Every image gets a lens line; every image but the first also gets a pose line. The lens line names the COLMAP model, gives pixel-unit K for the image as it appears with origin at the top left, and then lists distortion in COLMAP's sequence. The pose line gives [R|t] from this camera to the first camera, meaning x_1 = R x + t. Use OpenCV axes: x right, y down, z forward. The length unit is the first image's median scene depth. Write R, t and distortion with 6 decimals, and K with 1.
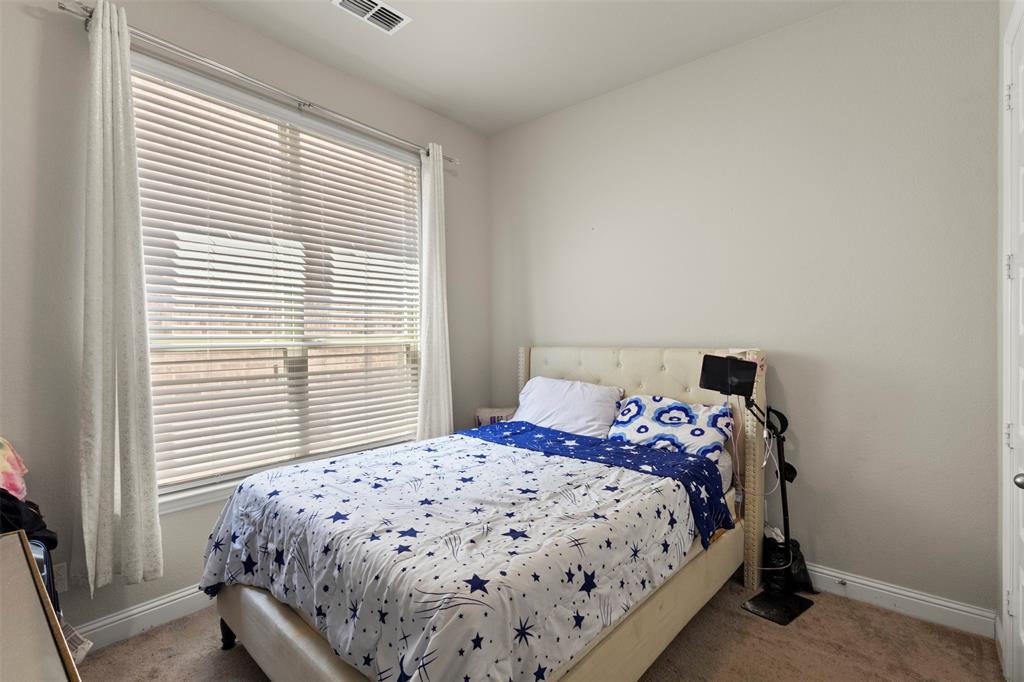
lens RADIAL K [[468.7, 0, 512.0], [0, 468.7, 341.0], [0, 0, 1]] dist [-0.021177, 0.000071]
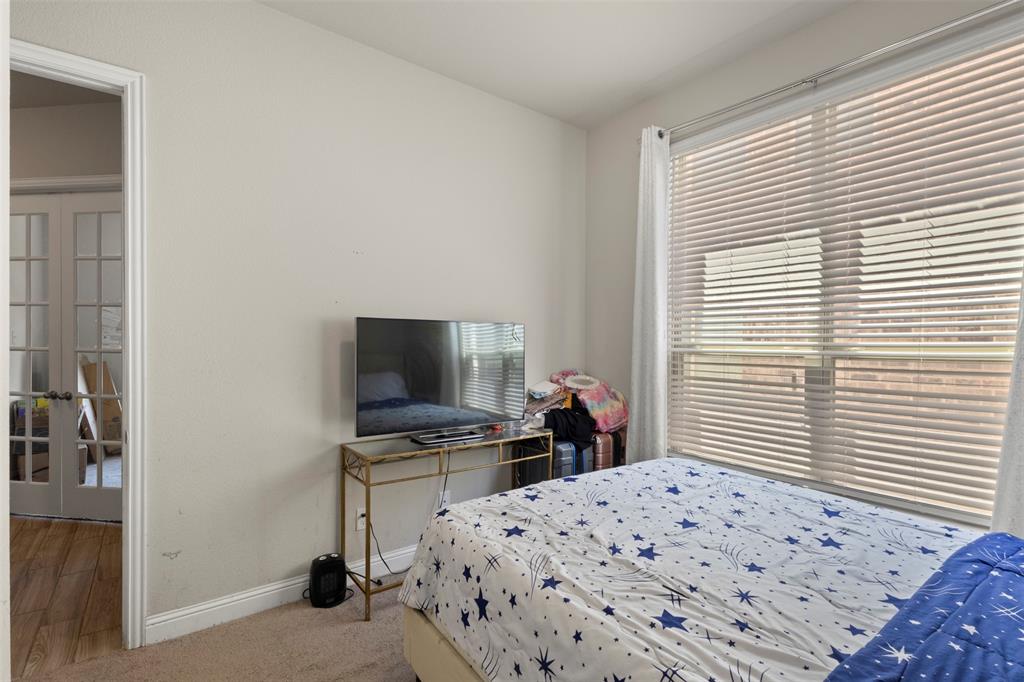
lens RADIAL K [[477.6, 0, 512.0], [0, 477.6, 341.0], [0, 0, 1]] dist [0.001892, 0.000314]
pose [[-0.231152, 0.000714, -0.972917, 0.716917], [-0.012339, 0.999917, 0.003665, -0.014950], [0.972839, 0.012852, -0.231124, 0.833862]]
